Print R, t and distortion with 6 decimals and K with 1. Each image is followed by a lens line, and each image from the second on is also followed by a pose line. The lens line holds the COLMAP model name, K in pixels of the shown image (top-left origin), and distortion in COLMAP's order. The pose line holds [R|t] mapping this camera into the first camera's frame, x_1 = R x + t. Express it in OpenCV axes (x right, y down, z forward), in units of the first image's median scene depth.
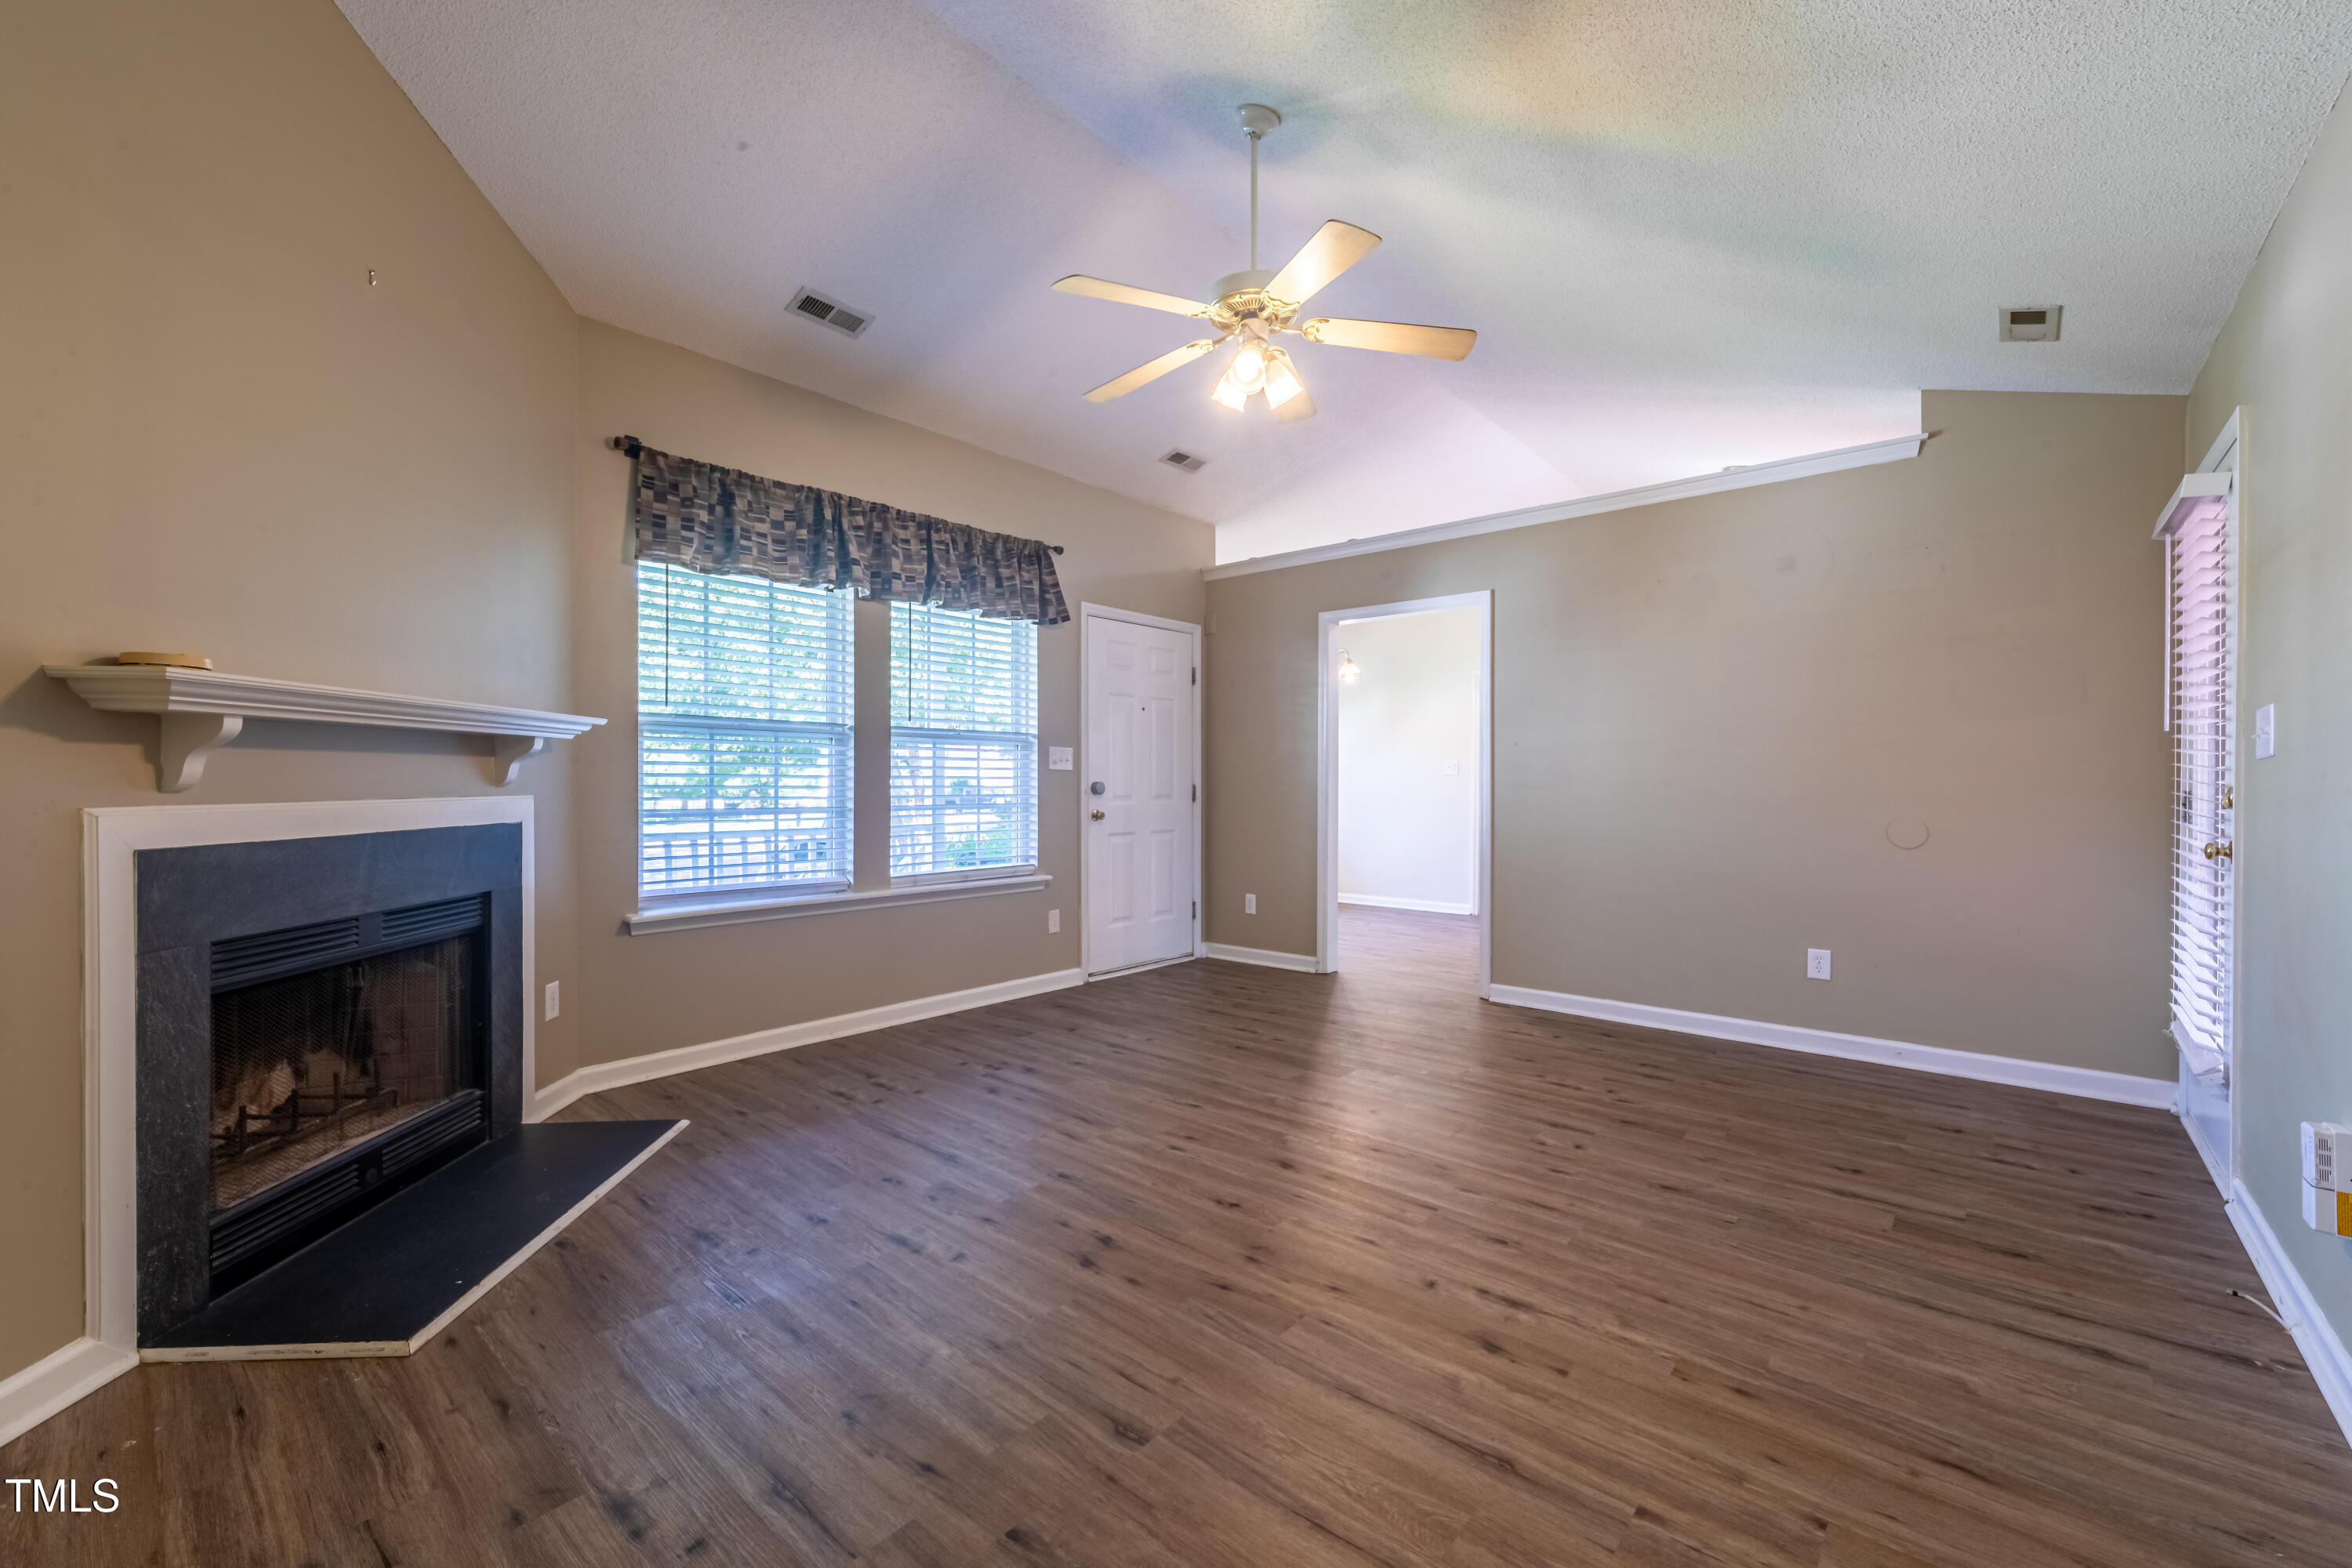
lens RADIAL K [[945.1, 0, 1177.2], [0, 945.1, 783.0], [0, 0, 1]] dist [0.003080, -0.002875]
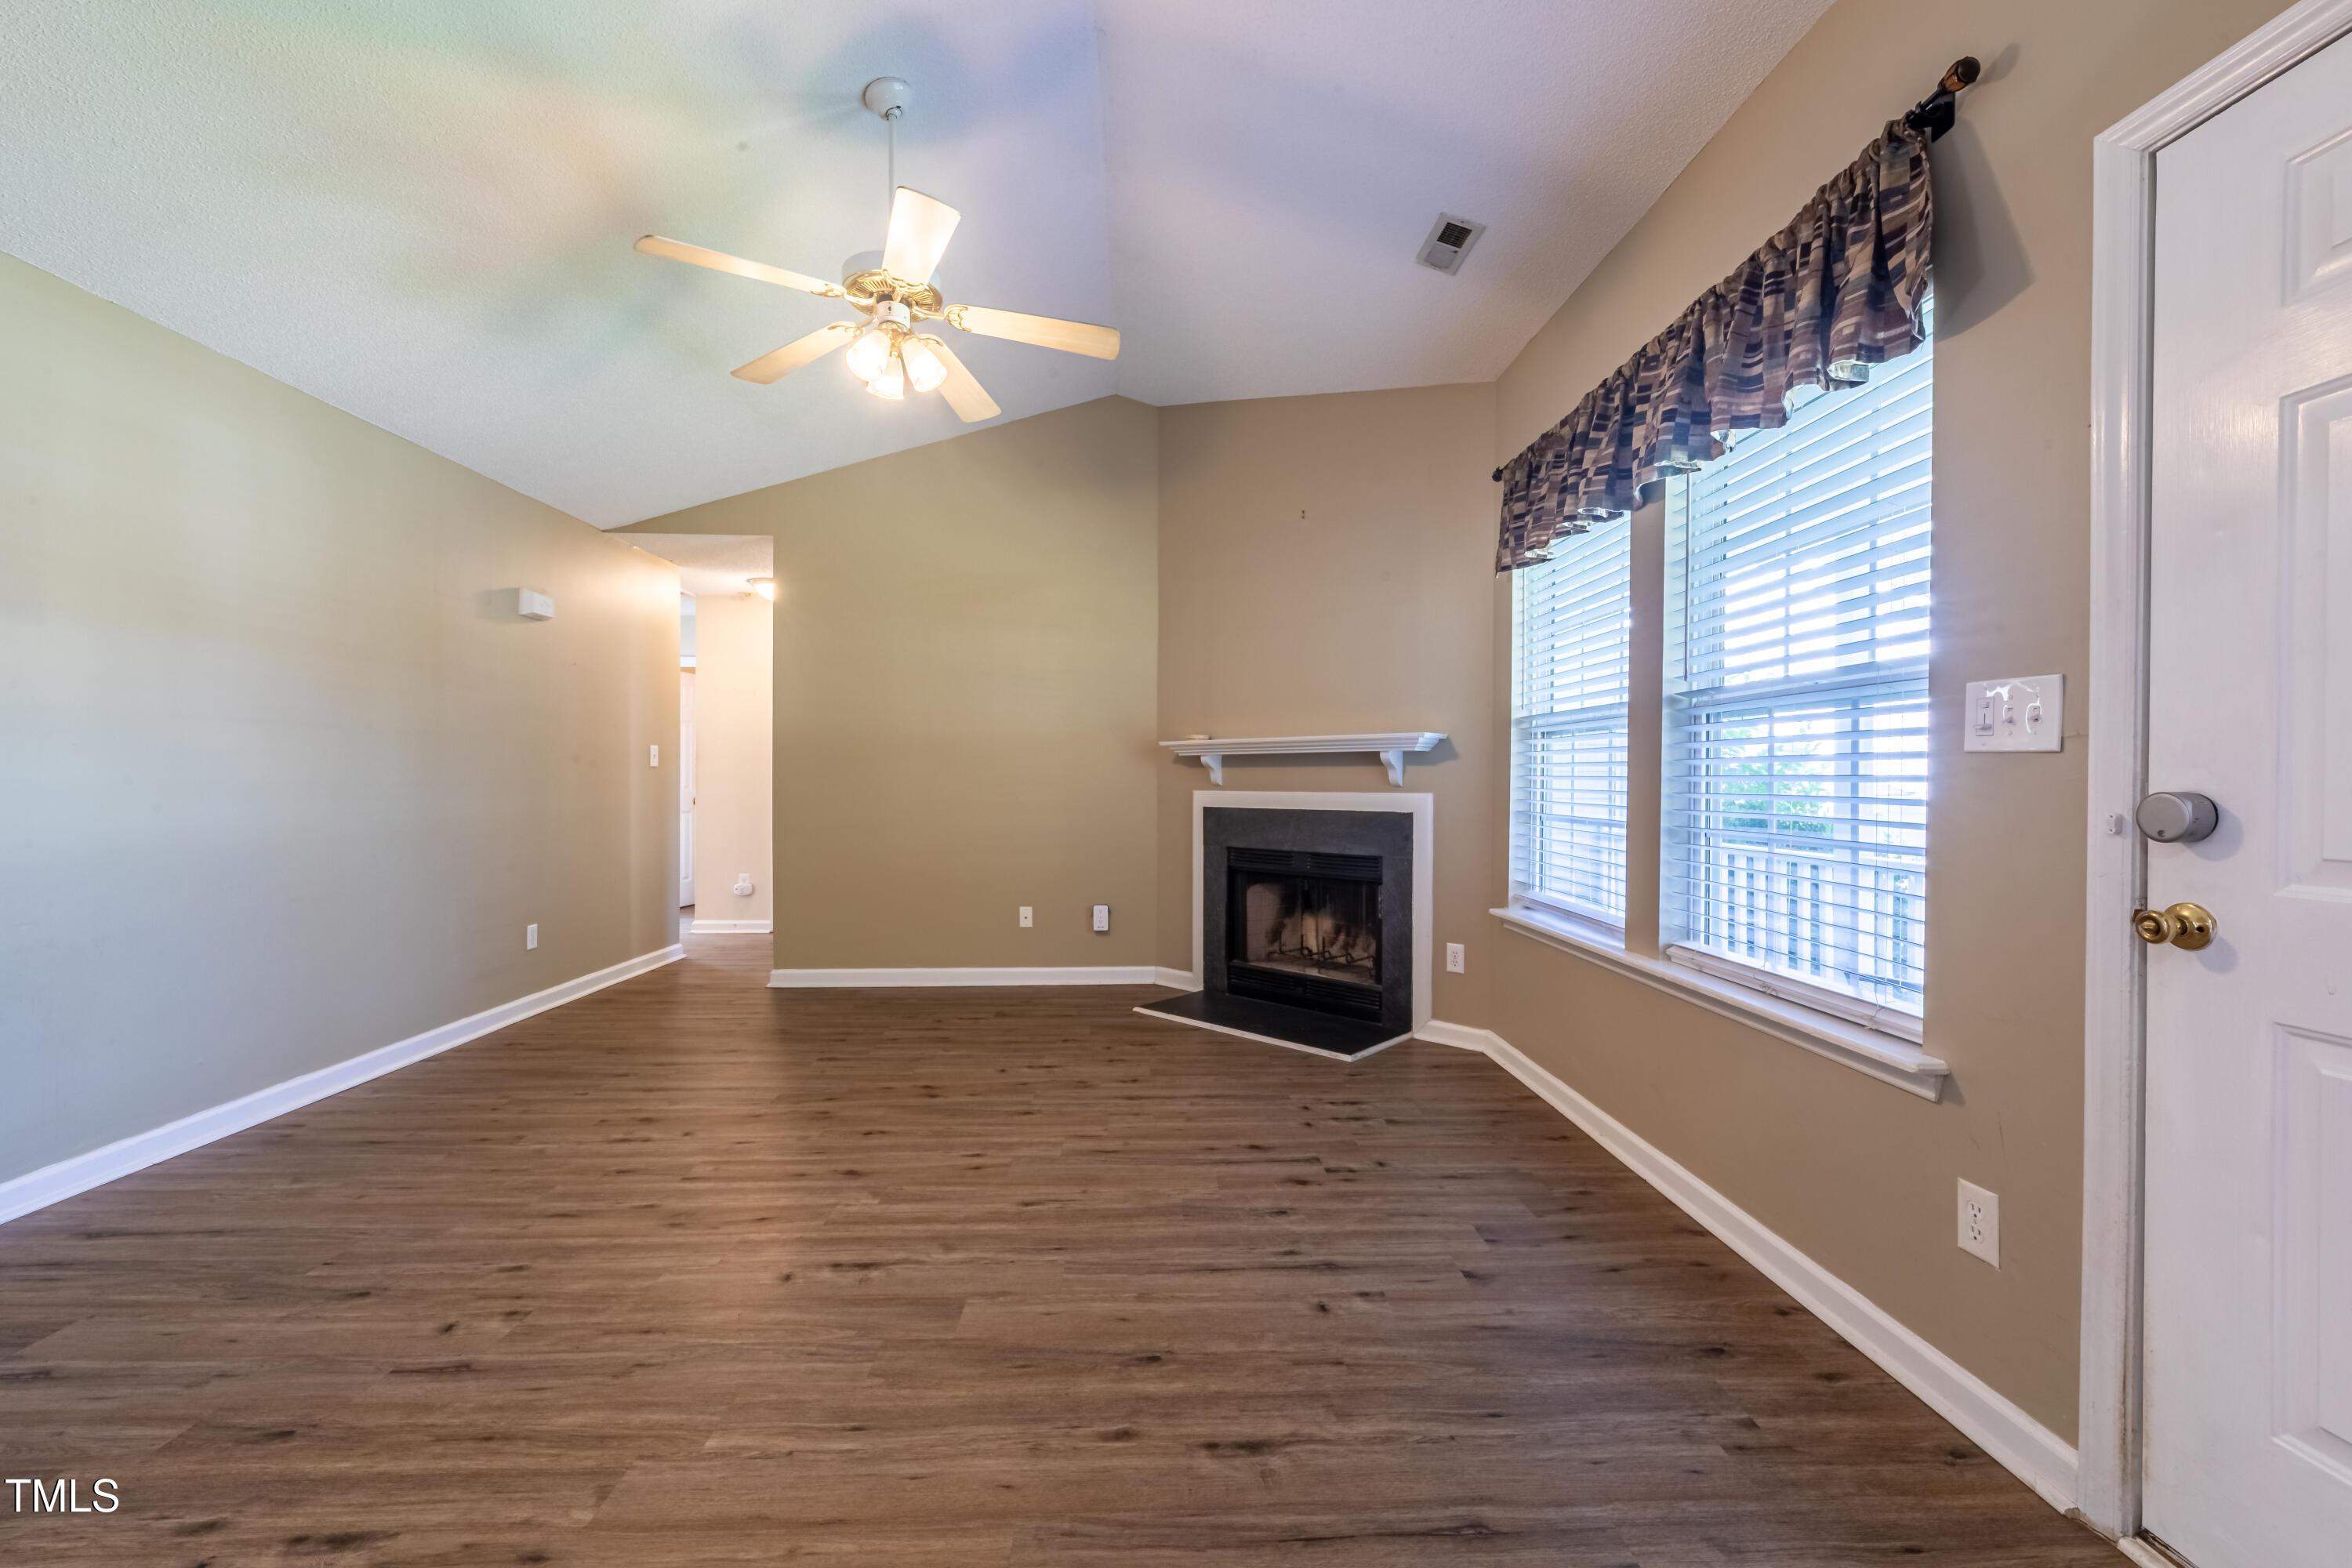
lens RADIAL K [[945.1, 0, 1194.9], [0, 945.1, 775.1], [0, 0, 1]] dist [0.003080, -0.002875]
pose [[-0.722259, -0.009161, -0.691562, 0.493143], [-0.008115, 0.999956, -0.004772, -0.004381], [0.691575, 0.002165, -0.722302, 1.786063]]
